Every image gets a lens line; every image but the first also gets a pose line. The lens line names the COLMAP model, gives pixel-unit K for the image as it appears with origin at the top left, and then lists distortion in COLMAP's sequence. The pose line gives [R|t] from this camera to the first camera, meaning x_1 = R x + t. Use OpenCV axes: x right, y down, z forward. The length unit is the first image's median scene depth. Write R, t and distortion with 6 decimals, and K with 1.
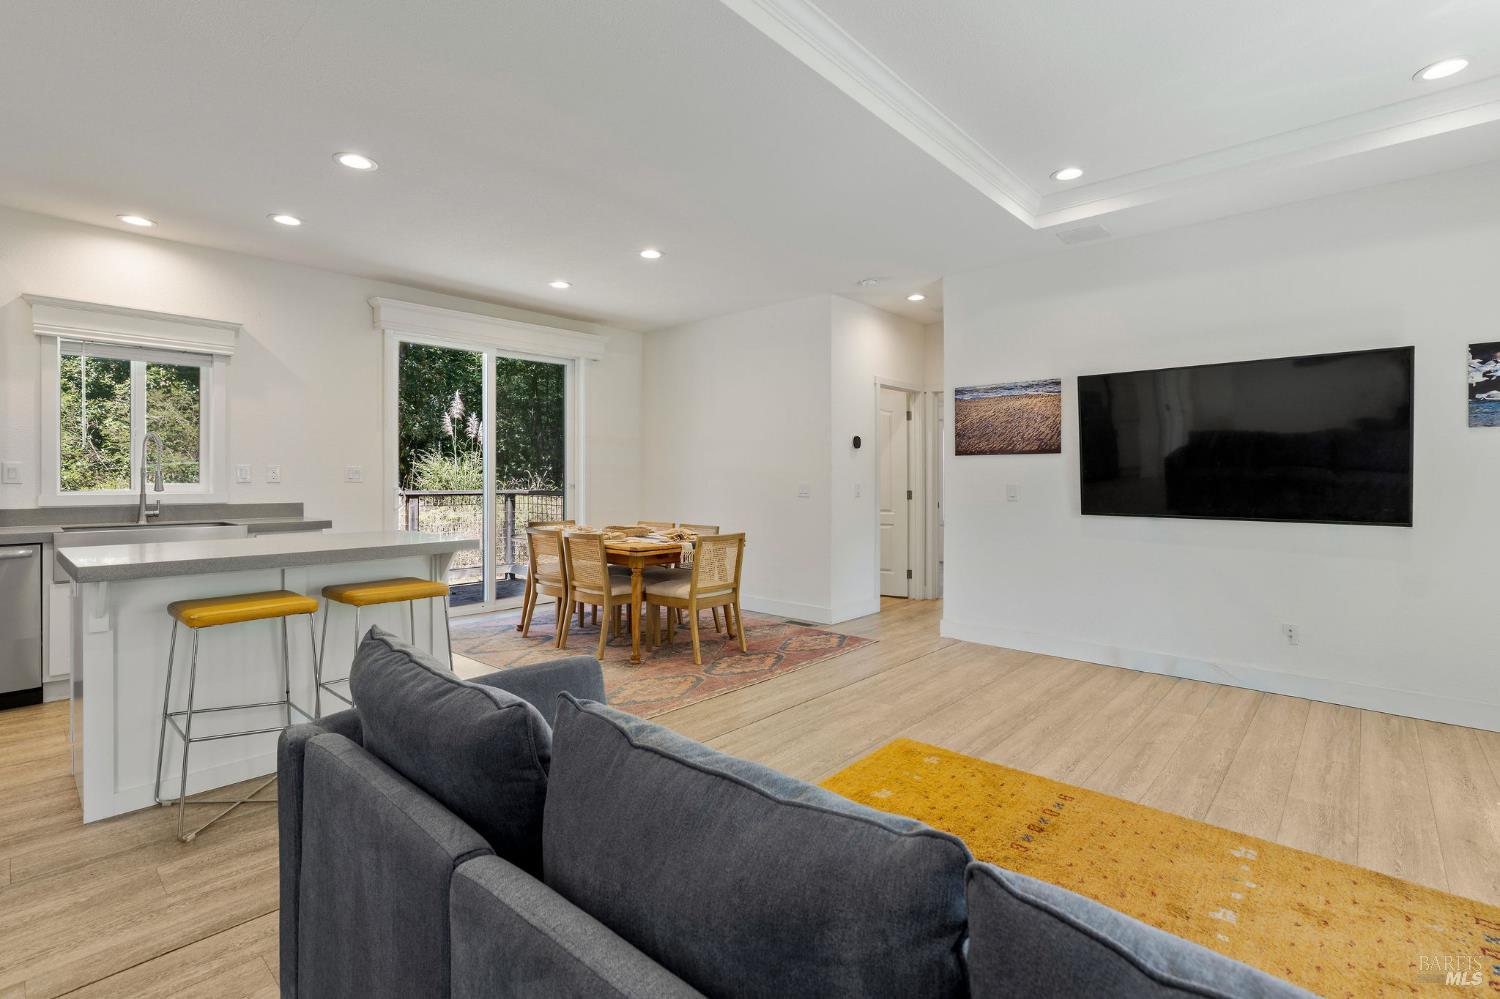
lens RADIAL K [[672.7, 0, 751.2], [0, 672.7, 495.1], [0, 0, 1]] dist [-0.005535, 0.001877]
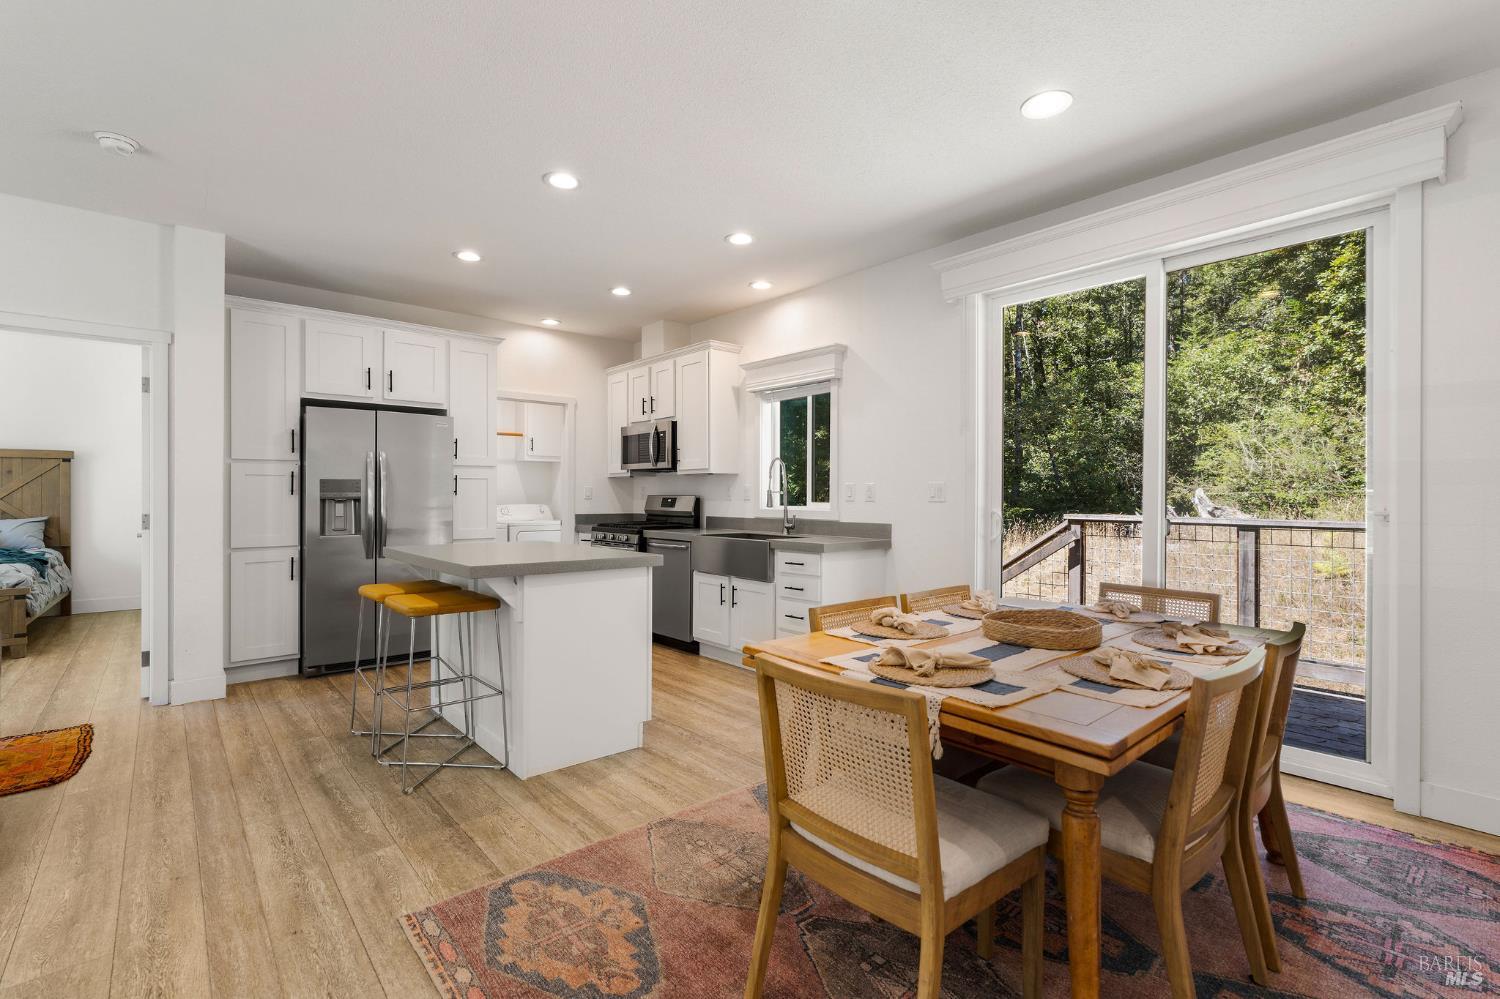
lens RADIAL K [[672.7, 0, 746.3], [0, 672.7, 498.1], [0, 0, 1]] dist [-0.005535, 0.001877]
pose [[-0.114801, -0.001887, -0.993387, 0.317226], [-0.031197, 0.999512, 0.001707, -0.024045], [0.992899, 0.031186, -0.114803, 1.163008]]
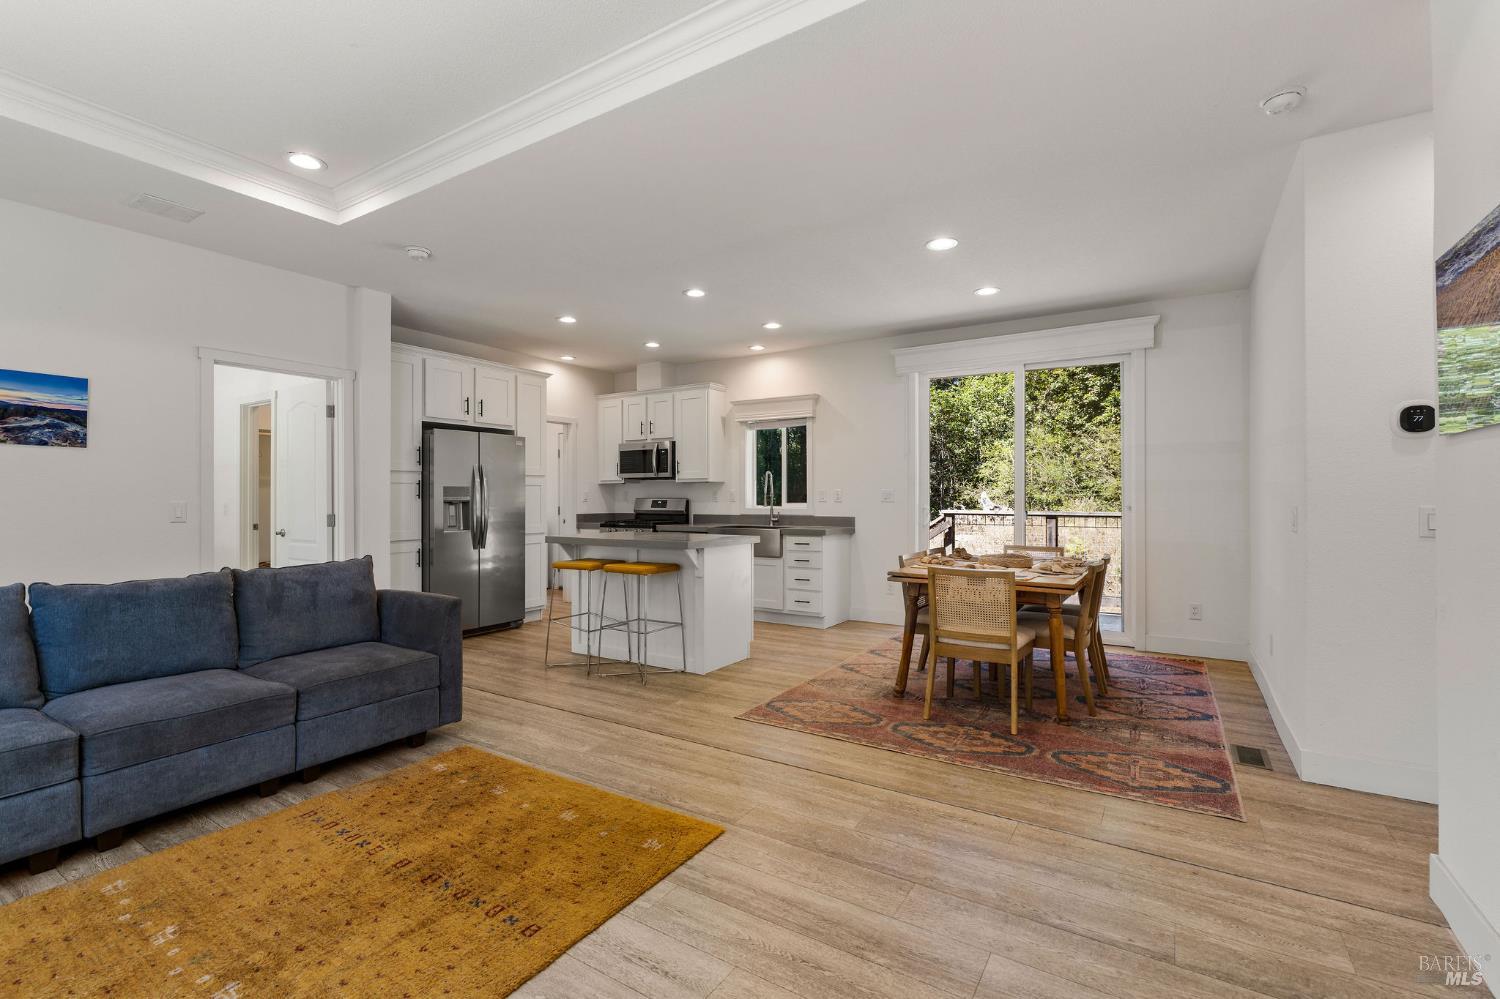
lens RADIAL K [[672.7, 0, 749.1], [0, 672.7, 498.2], [0, 0, 1]] dist [-0.005535, 0.001877]
pose [[0.172489, -0.005514, -0.984996, 0.798075], [-0.026096, 0.999608, -0.010166, -0.008790], [0.984666, 0.027458, 0.172278, 0.713740]]
